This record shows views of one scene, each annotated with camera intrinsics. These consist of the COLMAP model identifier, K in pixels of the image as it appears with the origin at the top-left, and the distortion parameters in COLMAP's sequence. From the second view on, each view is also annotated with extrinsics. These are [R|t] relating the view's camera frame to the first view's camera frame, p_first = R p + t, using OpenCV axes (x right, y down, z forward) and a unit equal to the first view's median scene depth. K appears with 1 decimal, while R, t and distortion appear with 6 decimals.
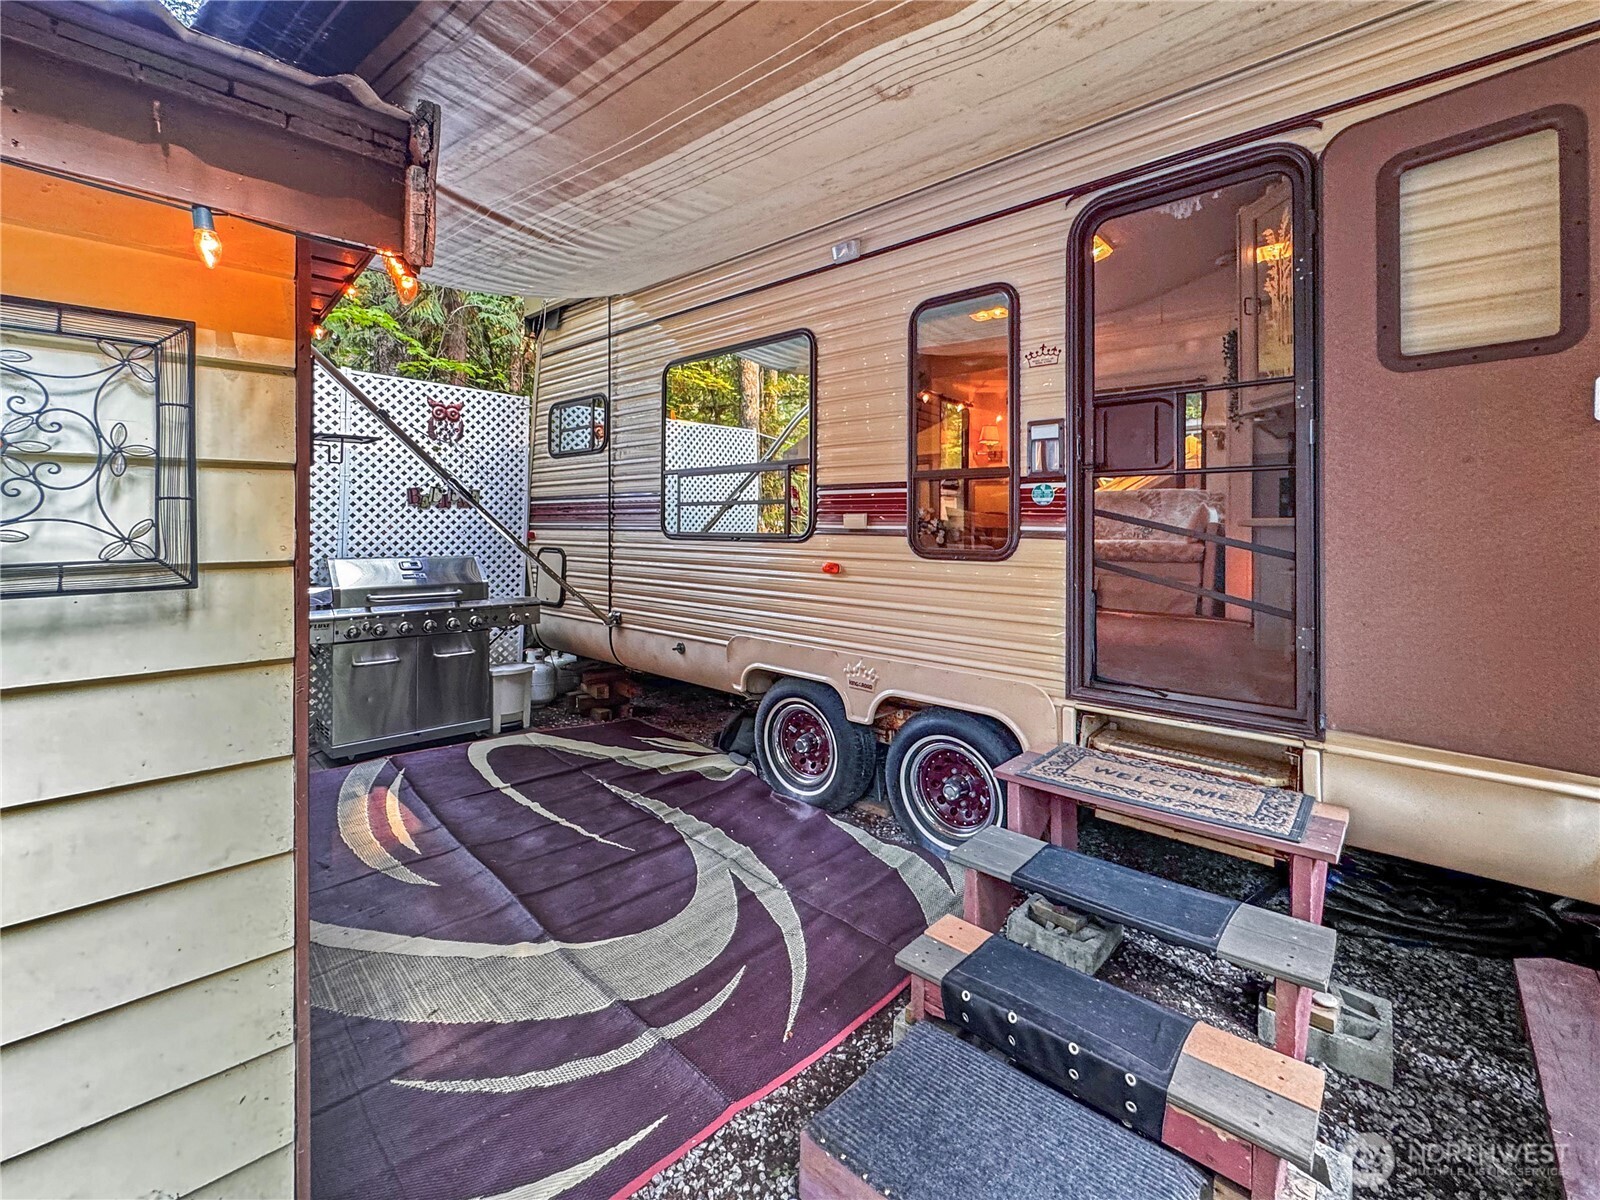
lens RADIAL K [[663.8, 0, 810.0], [0, 663.8, 517.0], [0, 0, 1]] dist [-0.001490, -0.000030]
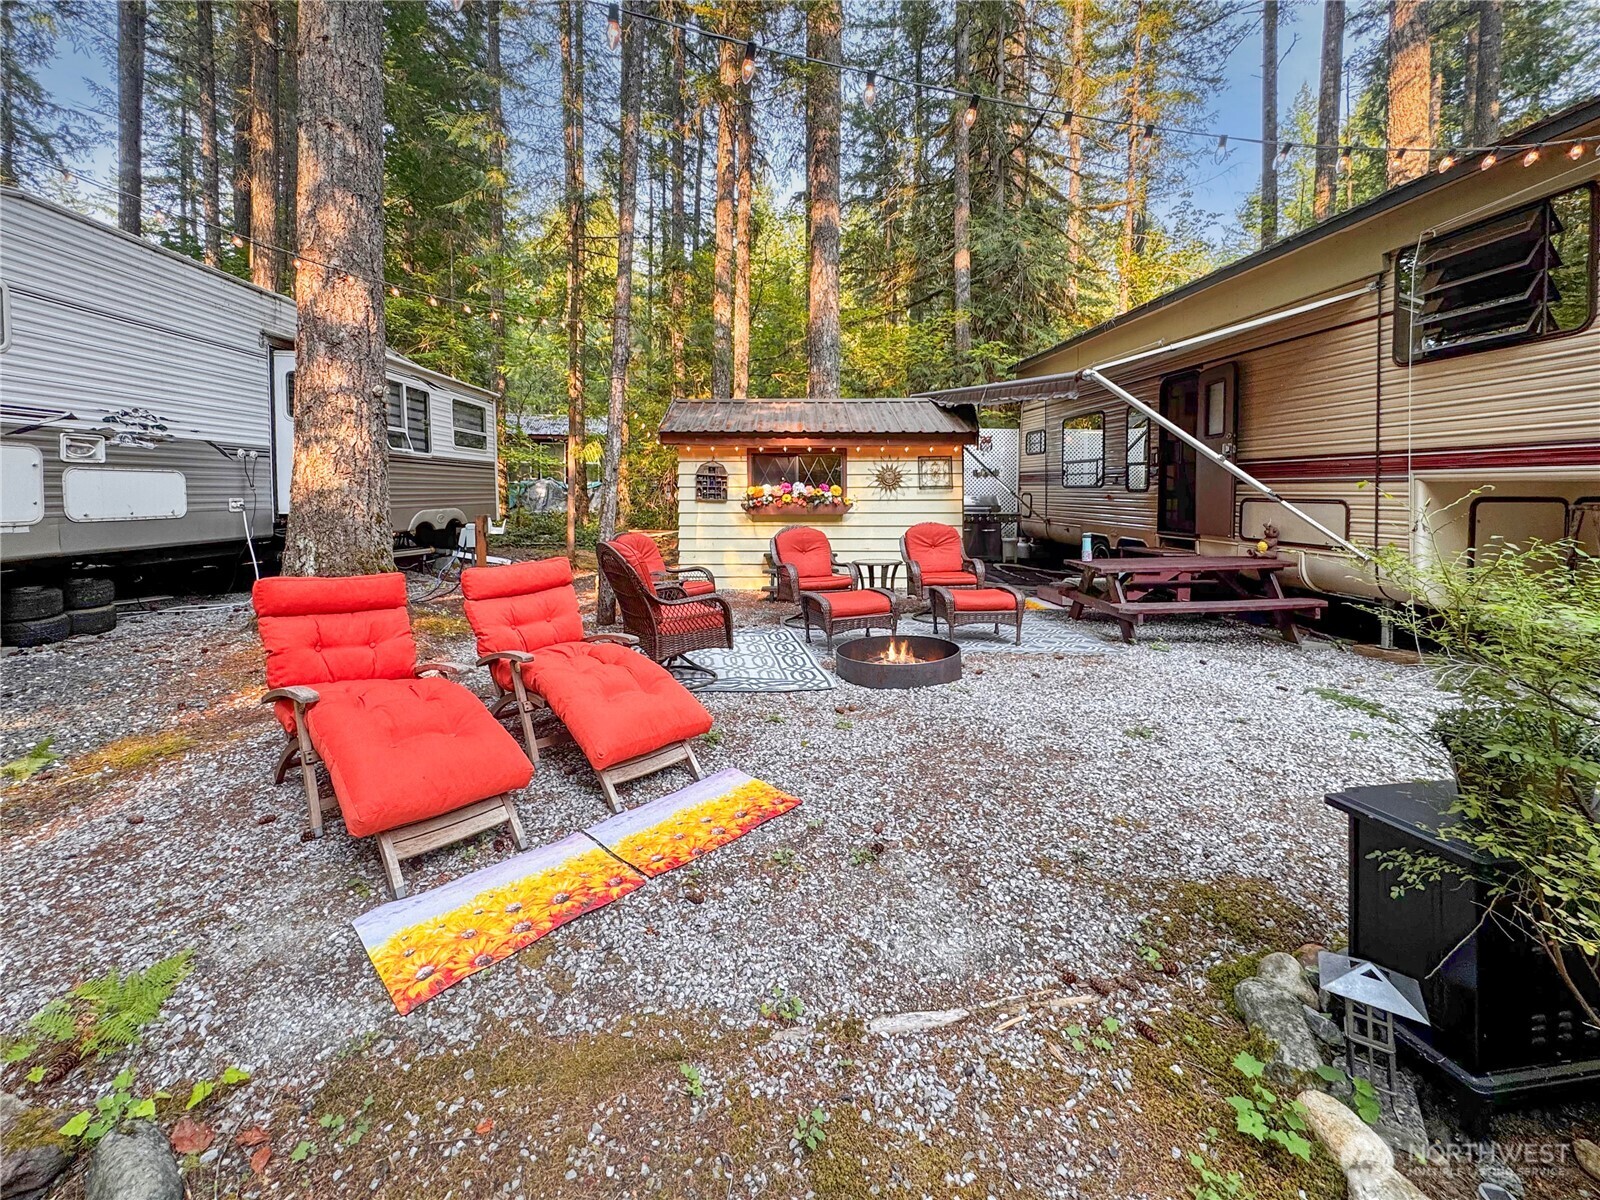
lens RADIAL K [[671.1, 0, 769.3], [0, 671.1, 504.2], [0, 0, 1]] dist [-0.000721, -0.000226]
pose [[0.674080, 0.013062, -0.738543, 0.885264], [0.012050, 0.999516, 0.028677, 0.007396], [0.738560, -0.028230, 0.673596, -1.507767]]
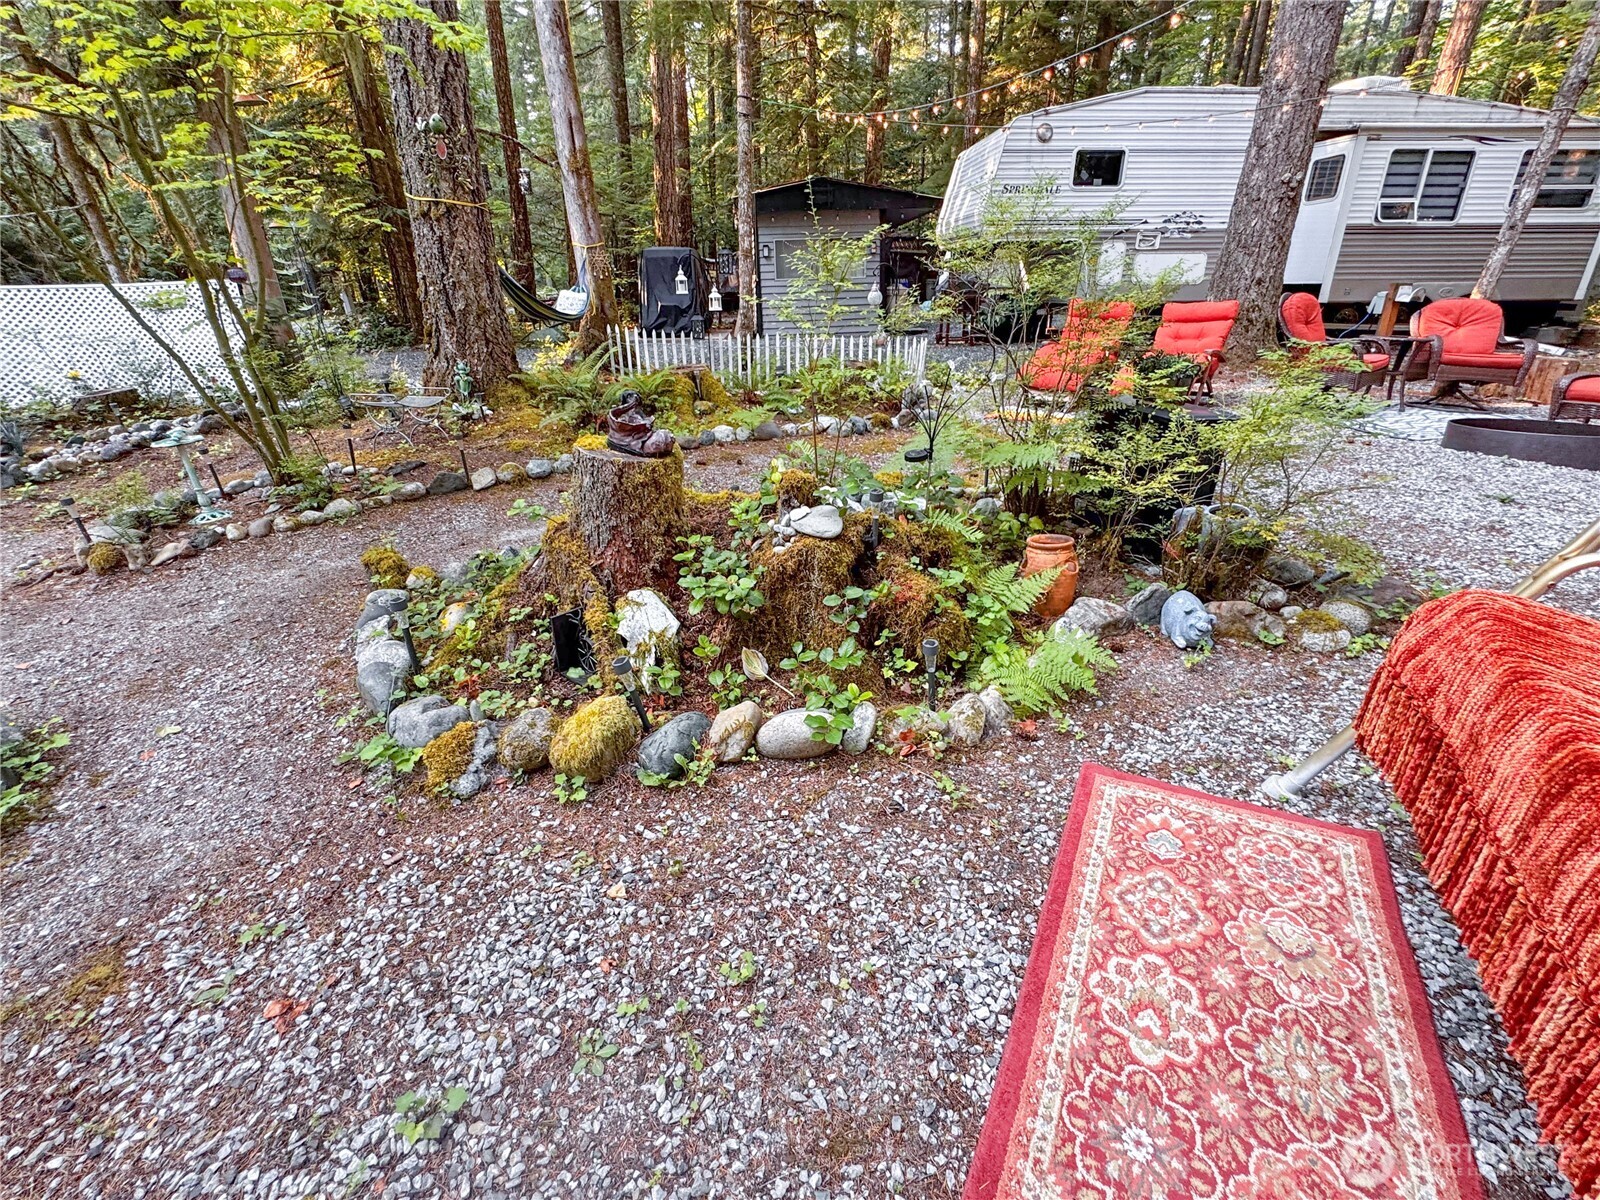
lens RADIAL K [[665.6, 0, 800.4], [0, 665.6, 564.2], [0, 0, 1]] dist [-0.004691, 0.000246]
pose [[-0.707341, 0.275444, -0.650998, 1.681713], [0.019568, 0.928233, 0.371484, 0.080449], [0.706602, 0.250027, -0.661967, -0.695118]]
